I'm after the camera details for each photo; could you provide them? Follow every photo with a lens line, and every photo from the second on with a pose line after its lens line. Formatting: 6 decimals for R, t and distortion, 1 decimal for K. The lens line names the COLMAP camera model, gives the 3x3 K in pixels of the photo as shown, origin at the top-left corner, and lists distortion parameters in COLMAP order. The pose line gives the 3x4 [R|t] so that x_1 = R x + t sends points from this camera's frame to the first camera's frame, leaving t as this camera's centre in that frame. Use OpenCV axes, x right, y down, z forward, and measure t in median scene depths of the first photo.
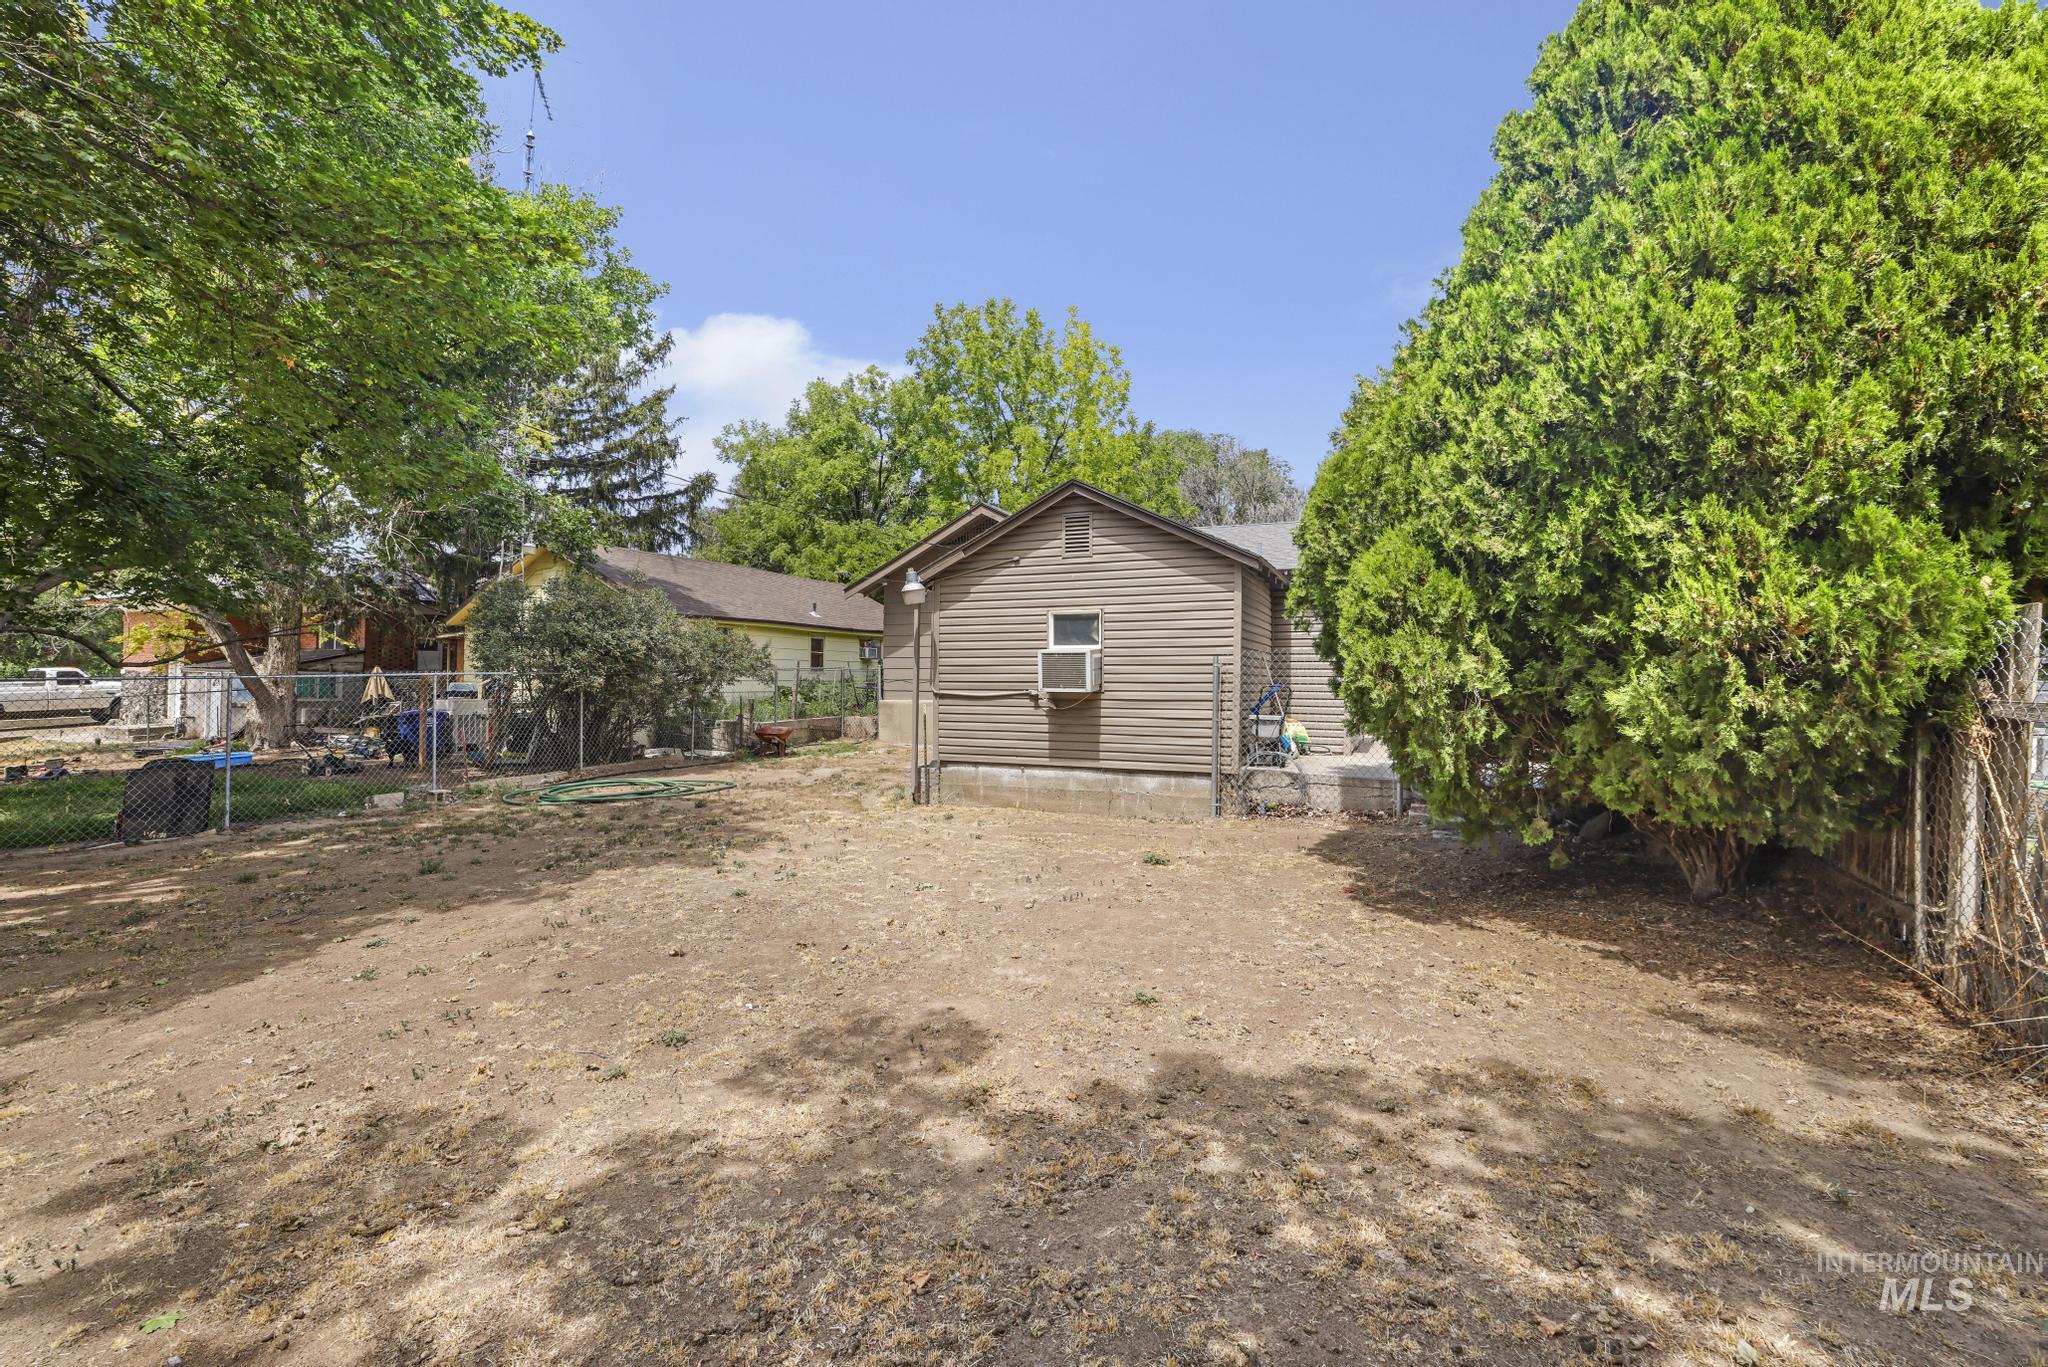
lens RADIAL K [[883.6, 0, 1018.2], [0, 883.6, 696.7], [0, 0, 1]] dist [-0.049832, 0.016863]
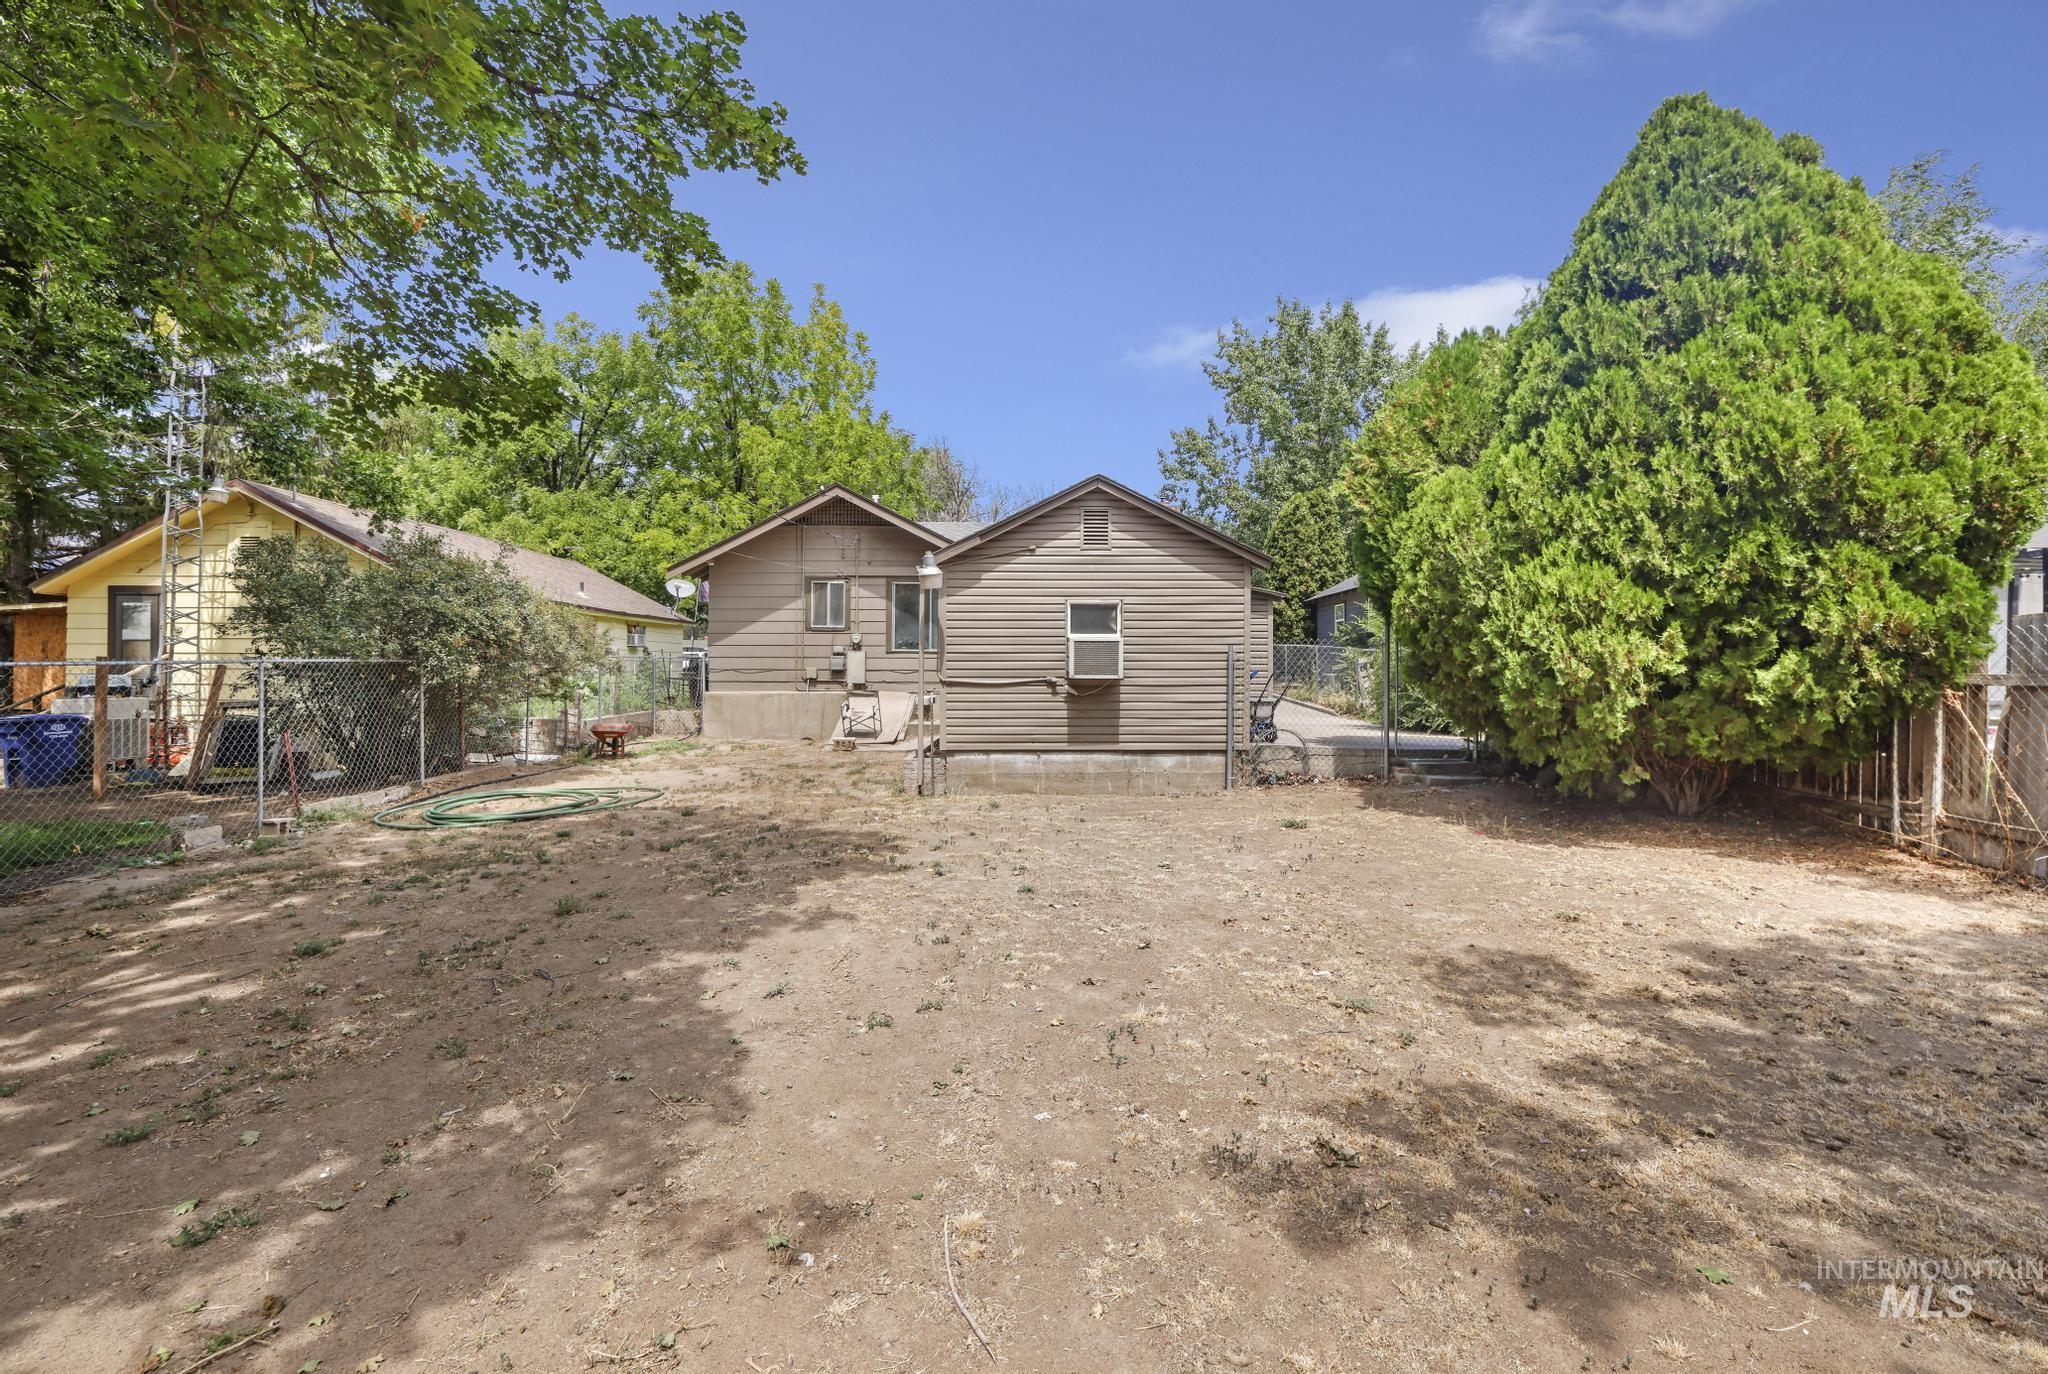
lens RADIAL K [[888.2, 0, 1024.0], [0, 888.2, 687.0], [0, 0, 1]] dist [-0.047343, 0.017394]
pose [[0.912197, -0.010708, 0.409611, -0.445376], [0.011217, 0.999936, 0.001162, 0.002617], [-0.409598, 0.003534, 0.912259, 0.077335]]
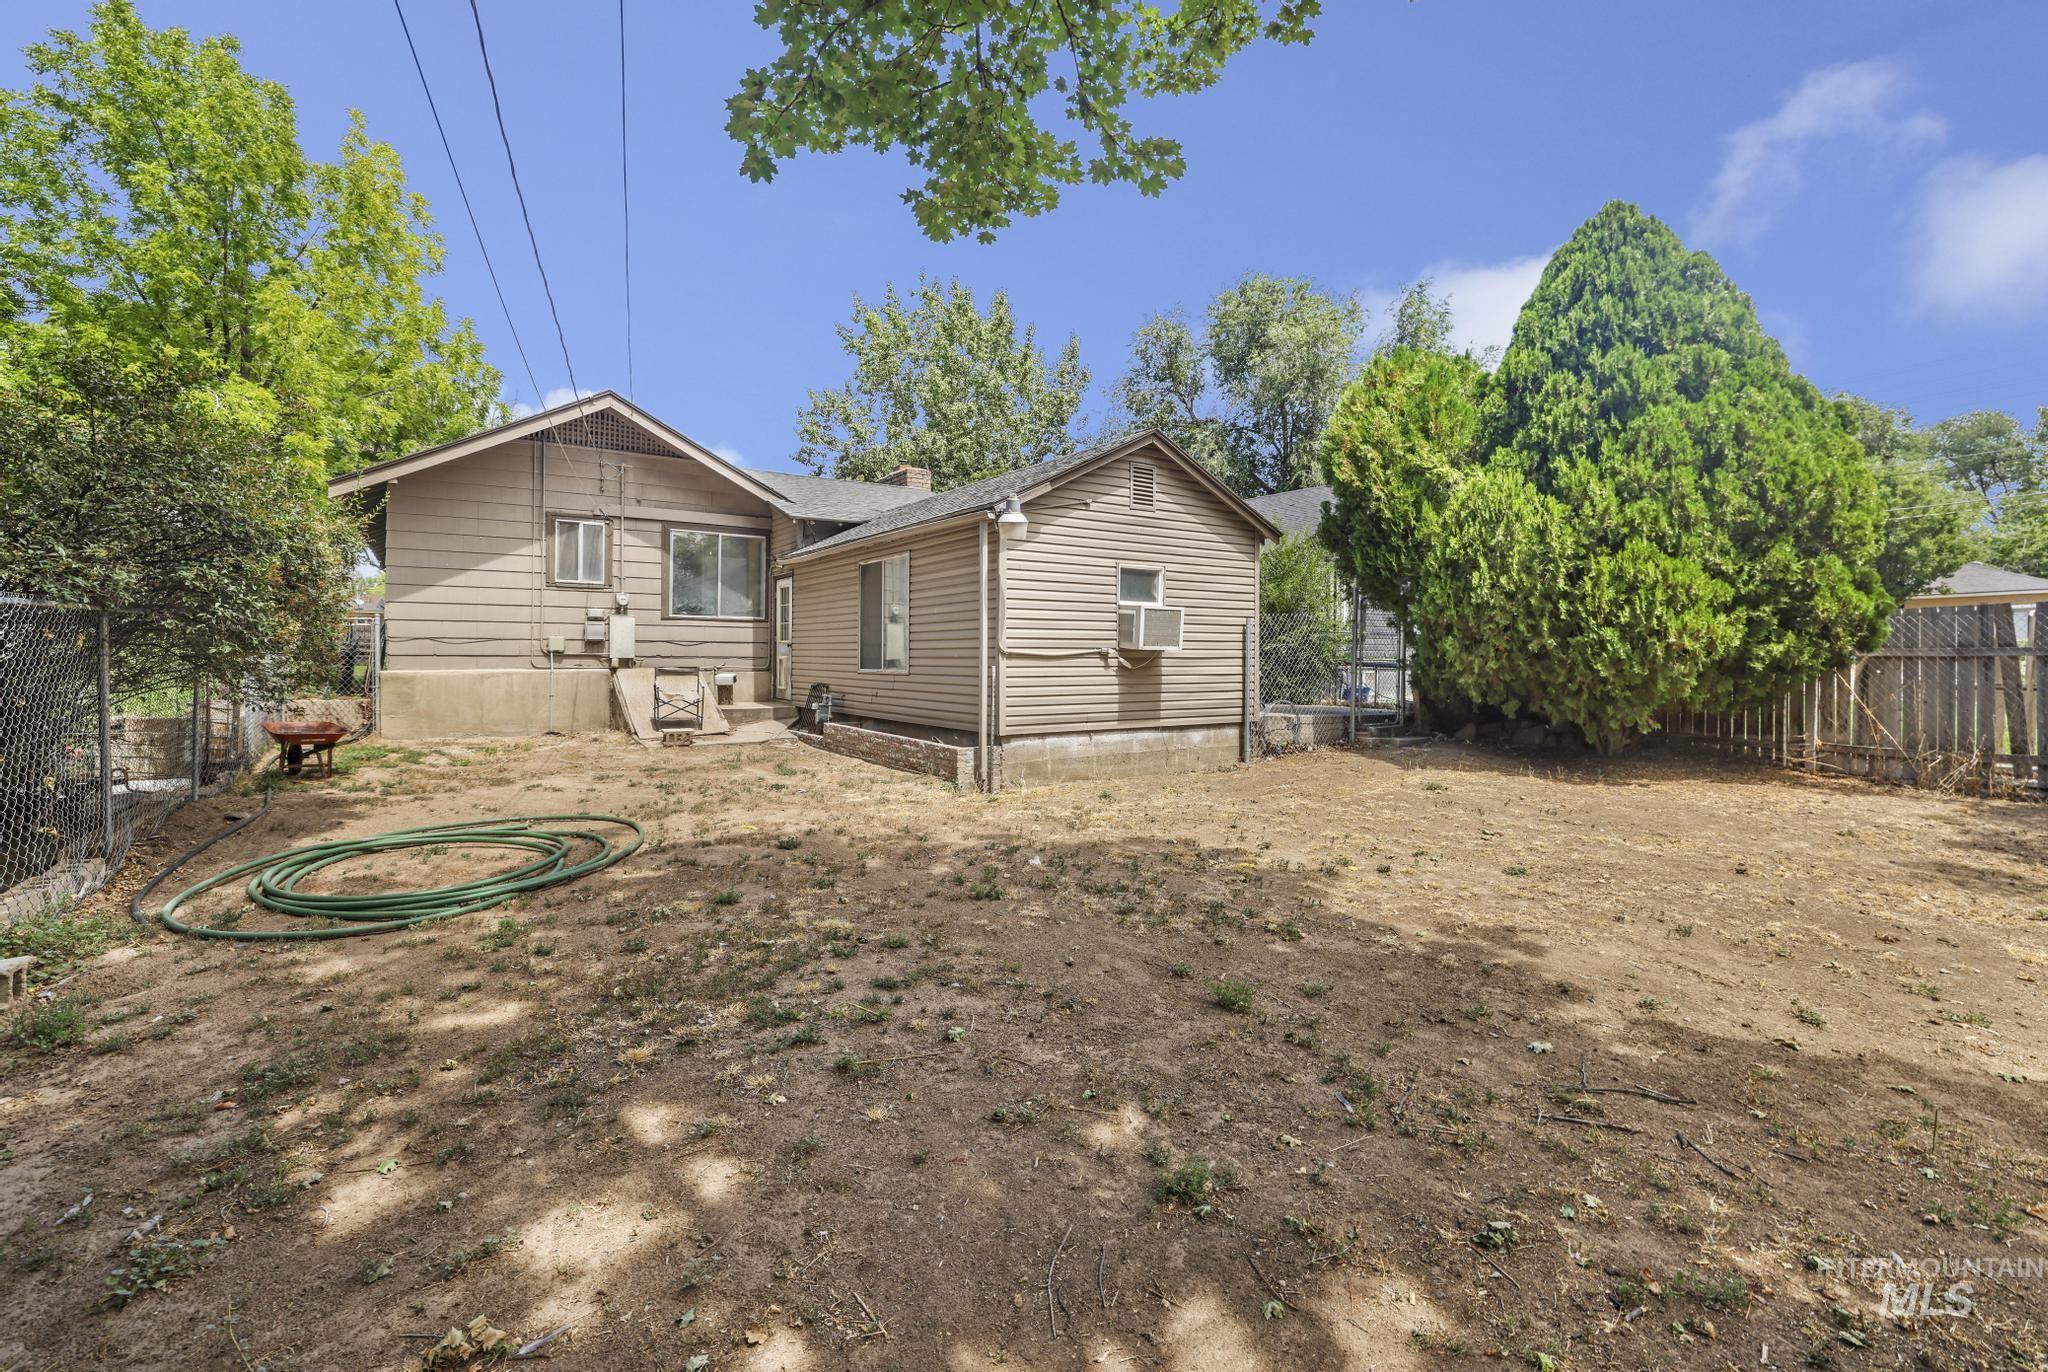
lens RADIAL K [[900.8, 0, 1014.1], [0, 900.8, 665.3], [0, 0, 1]] dist [-0.047386, 0.017861]
pose [[0.540686, -0.013084, 0.841123, -0.840801], [0.012819, 0.999891, 0.007314, 0.002344], [-0.841127, 0.006828, 0.540794, 0.591977]]
